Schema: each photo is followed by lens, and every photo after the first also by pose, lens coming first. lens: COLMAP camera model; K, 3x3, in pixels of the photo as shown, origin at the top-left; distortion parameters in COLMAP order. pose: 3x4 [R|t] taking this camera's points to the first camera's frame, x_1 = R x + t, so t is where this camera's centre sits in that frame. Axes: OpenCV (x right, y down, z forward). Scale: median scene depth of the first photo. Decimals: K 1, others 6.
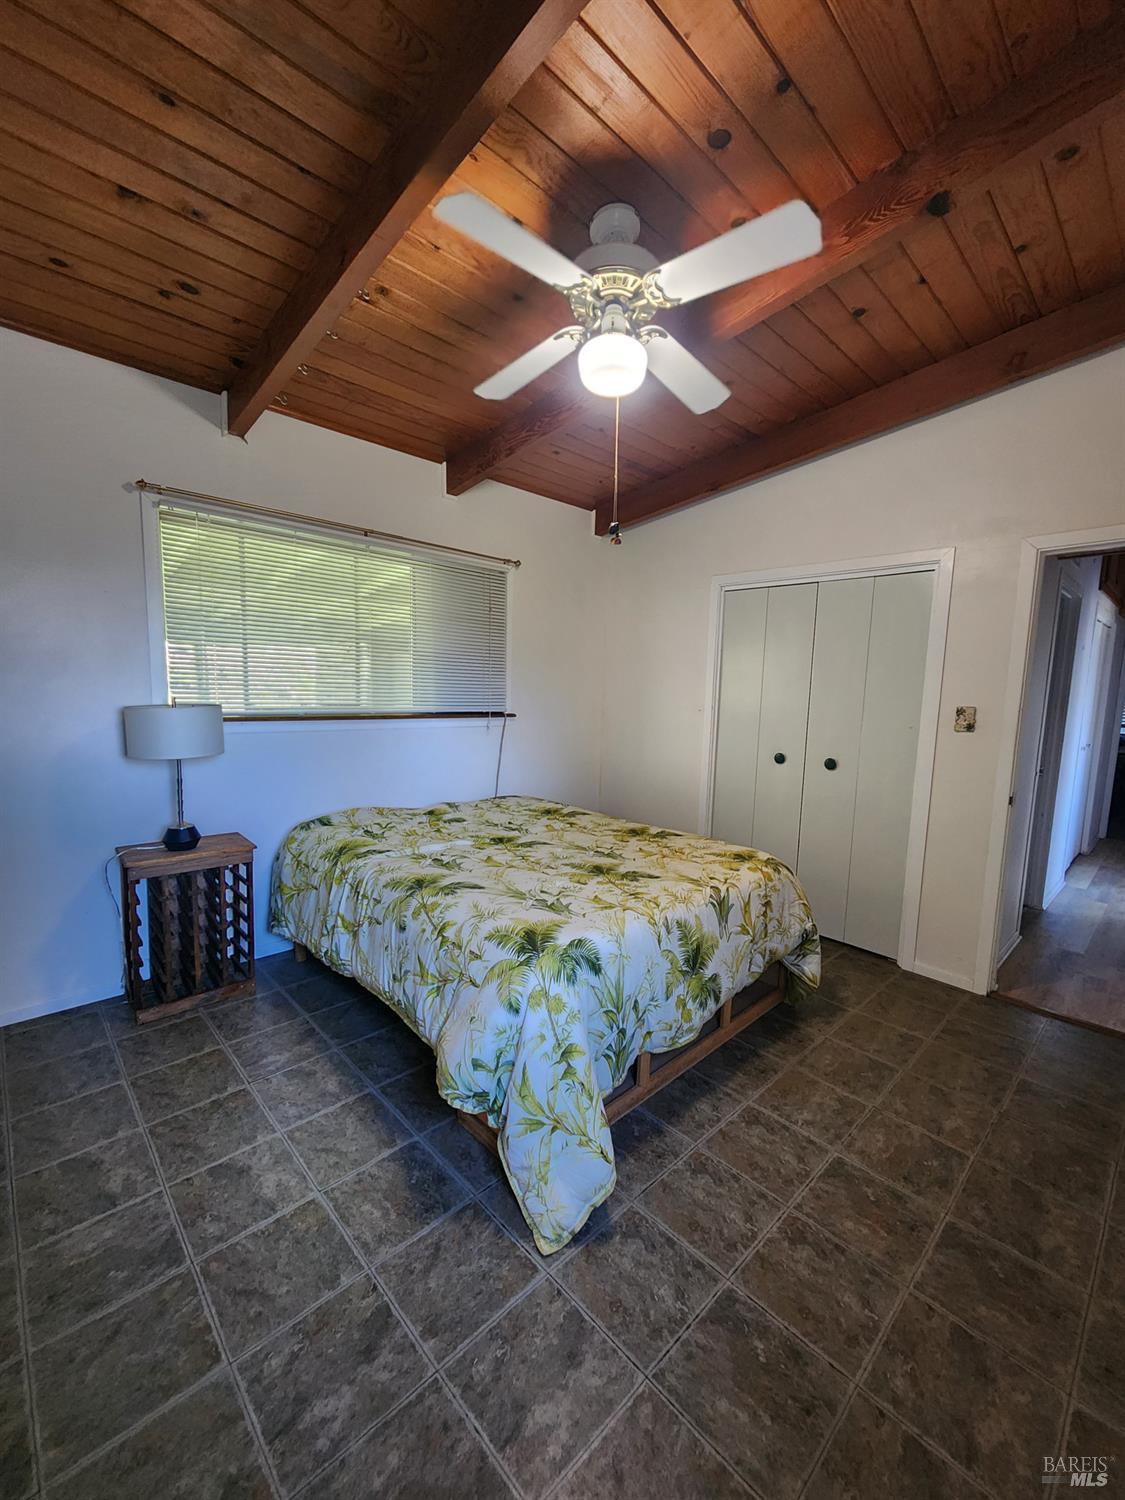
lens RADIAL K [[614.2, 0, 578.6], [0, 614.2, 760.9], [0, 0, 1]] dist [0.007925, -0.004592]
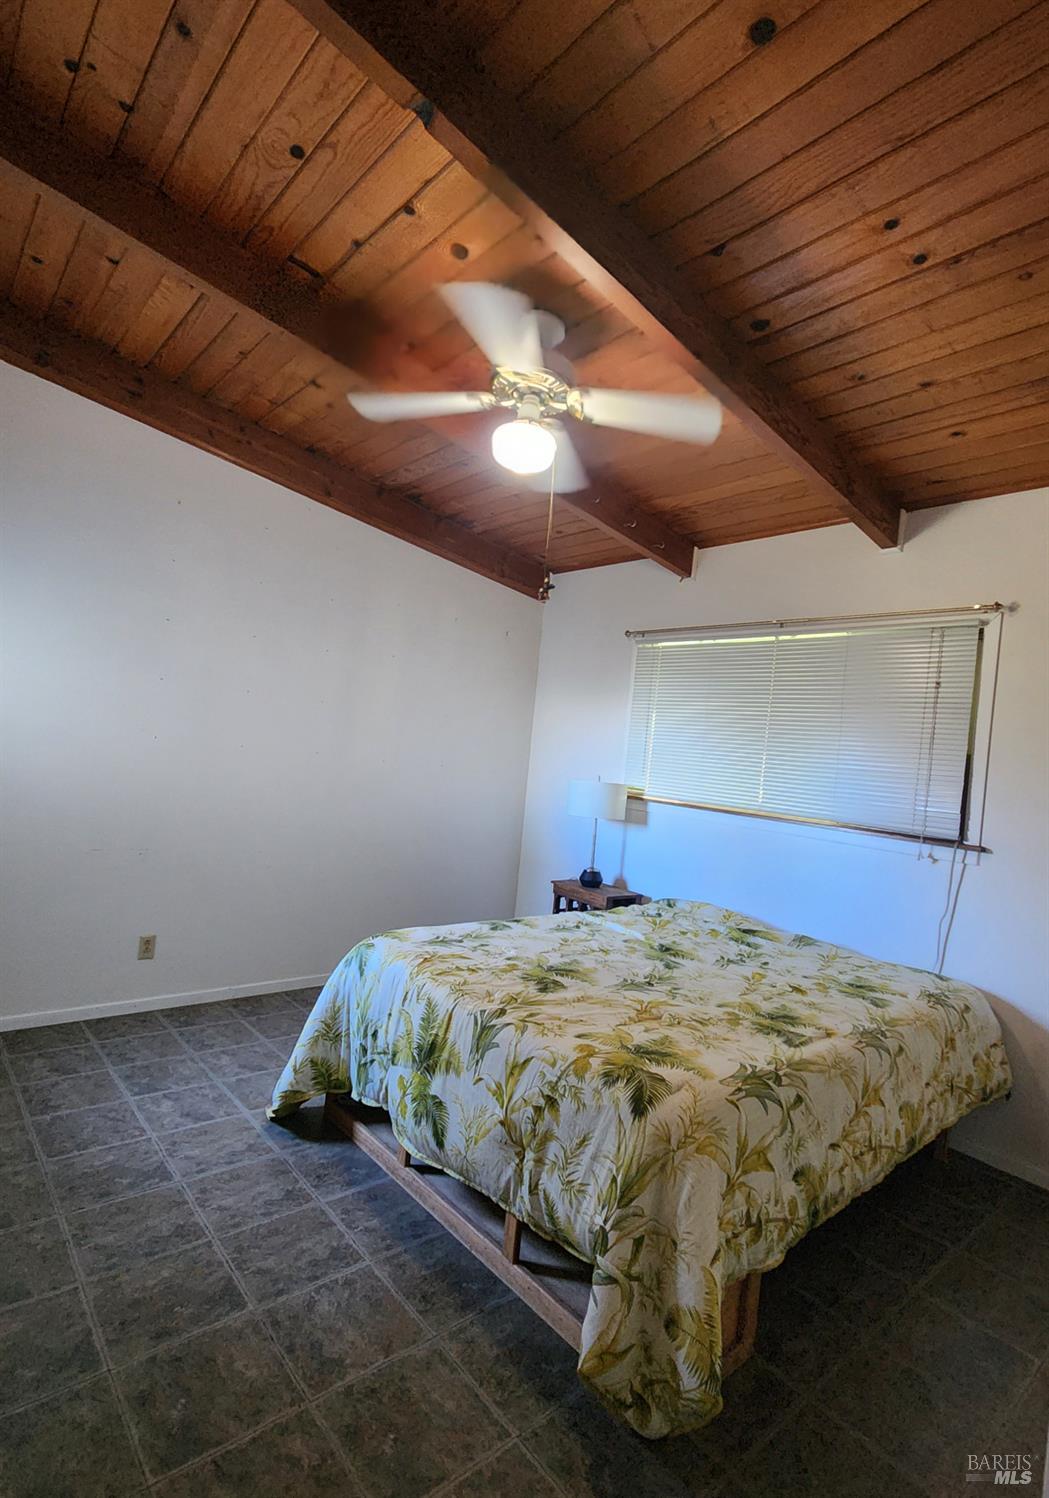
lens RADIAL K [[740.9, 0, 539.2], [0, 740.9, 759.6], [0, 0, 1]] dist [0.004162, -0.001963]
pose [[-0.049573, -0.033488, -0.998209, 1.189708], [-0.226407, 0.973797, -0.021425, -0.082364], [0.972770, 0.224940, -0.055856, 1.097974]]
